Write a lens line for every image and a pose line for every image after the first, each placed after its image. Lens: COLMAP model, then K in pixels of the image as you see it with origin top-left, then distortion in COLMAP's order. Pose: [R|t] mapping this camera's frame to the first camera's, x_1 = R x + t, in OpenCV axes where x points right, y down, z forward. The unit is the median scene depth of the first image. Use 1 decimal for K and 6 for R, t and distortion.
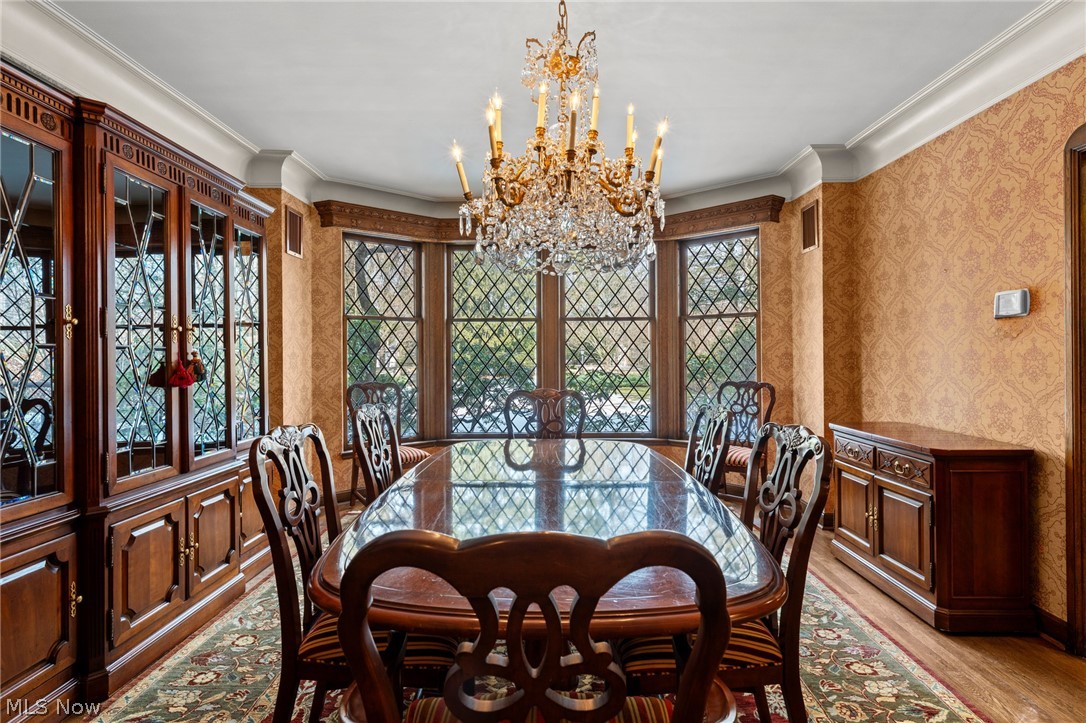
lens RADIAL K [[540.2, 0, 544.2], [0, 540.2, 354.4], [0, 0, 1]] dist [0.004872, 0.000446]
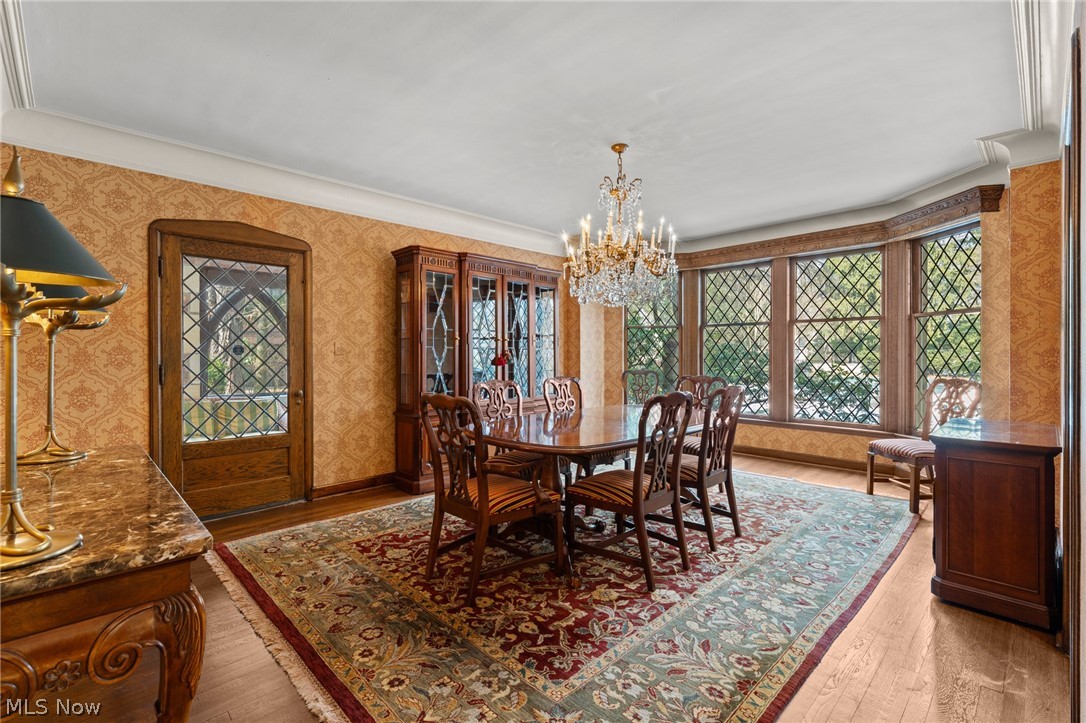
lens RADIAL K [[490.1, 0, 542.5], [0, 490.1, 359.1], [0, 0, 1]] dist [-0.002054, -0.000134]
pose [[0.699762, 0.011884, -0.714277, 0.507485], [-0.002130, 0.999892, 0.014550, 0.001901], [0.714373, -0.008660, 0.699712, -0.167539]]
